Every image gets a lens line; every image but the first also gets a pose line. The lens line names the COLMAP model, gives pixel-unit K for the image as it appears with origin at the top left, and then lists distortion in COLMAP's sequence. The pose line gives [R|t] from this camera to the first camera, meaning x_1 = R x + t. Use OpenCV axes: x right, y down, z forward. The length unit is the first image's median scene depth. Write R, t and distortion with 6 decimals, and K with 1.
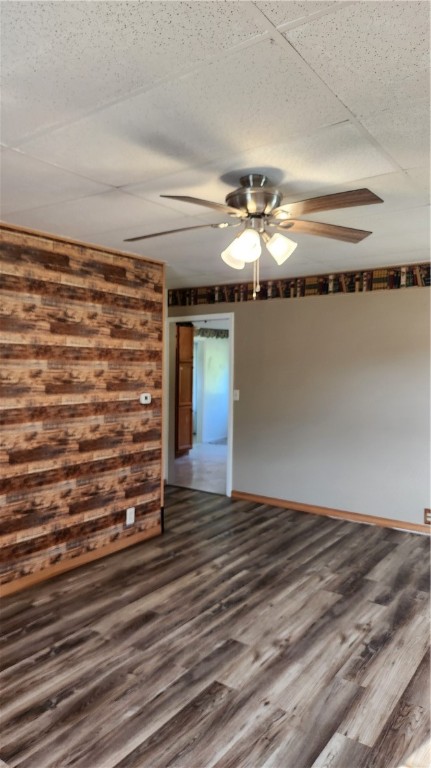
lens RADIAL K [[513.9, 0, 214.7], [0, 513.9, 380.9], [0, 0, 1]] dist [0.025299, 0.007536]
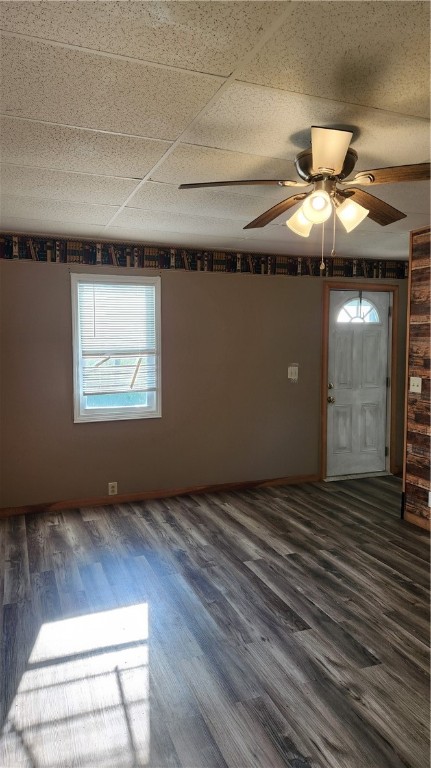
lens RADIAL K [[513.9, 0, 216.6], [0, 513.9, 383.4], [0, 0, 1]] dist [0.025299, 0.007536]
pose [[-0.536882, 0.061092, -0.841443, 0.966032], [-0.028387, 0.995502, 0.090390, -0.030903], [0.843180, 0.072415, -0.532733, 1.330988]]
